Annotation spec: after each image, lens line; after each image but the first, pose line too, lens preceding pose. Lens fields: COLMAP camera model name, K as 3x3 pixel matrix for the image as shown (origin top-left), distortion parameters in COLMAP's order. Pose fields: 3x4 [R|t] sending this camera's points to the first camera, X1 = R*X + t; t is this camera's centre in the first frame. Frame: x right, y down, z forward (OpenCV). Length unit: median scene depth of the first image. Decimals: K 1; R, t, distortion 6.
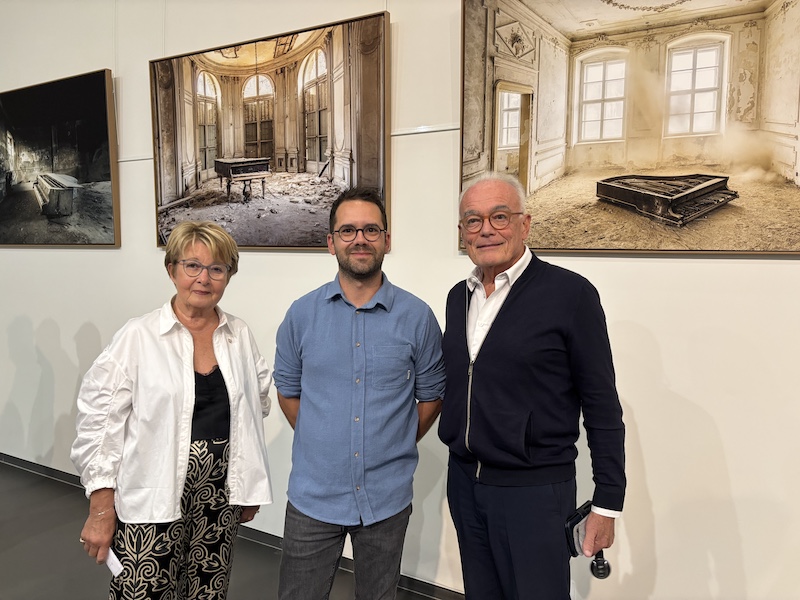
lens RADIAL K [[606.5, 0, 400.0], [0, 606.5, 300.0], [0, 0, 1]] dist [-0.000554, -0.000045]
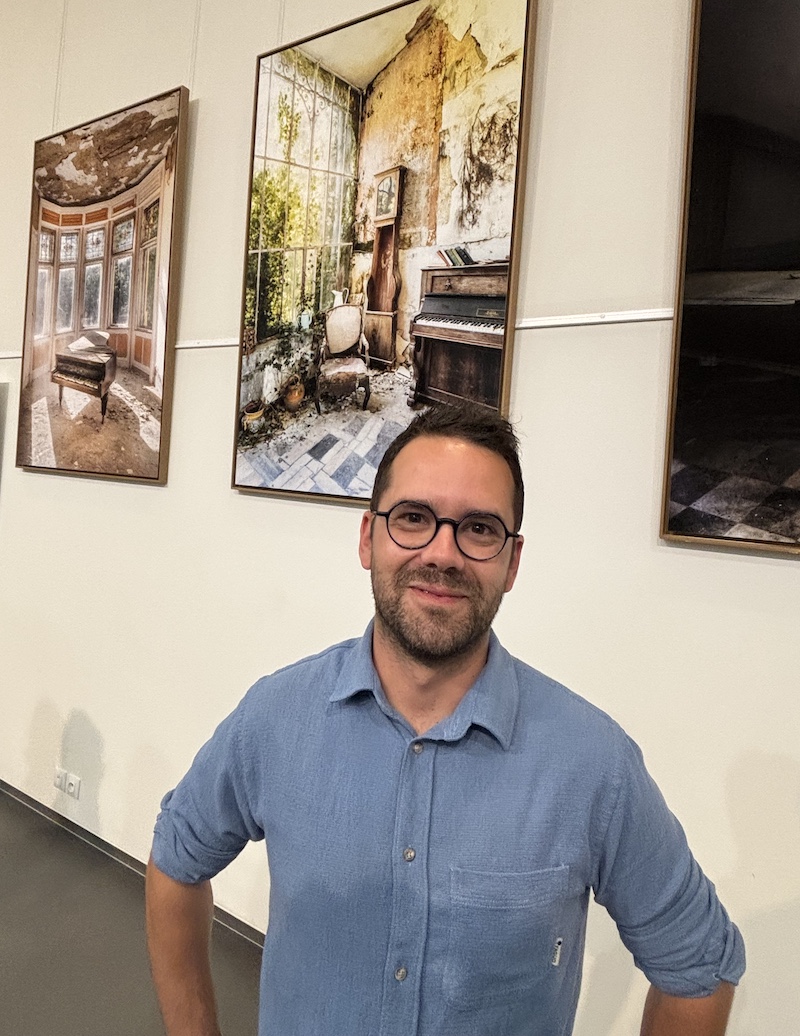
lens RADIAL K [[730.7, 0, 400.0], [0, 730.7, 518.0], [0, 0, 1]] dist [0.001031, 0.000132]
pose [[0.992766, 0.074364, -0.094262, -0.048742], [-0.080723, 0.994579, -0.065547, -0.086043], [0.088877, 0.072682, 0.993387, 0.562898]]
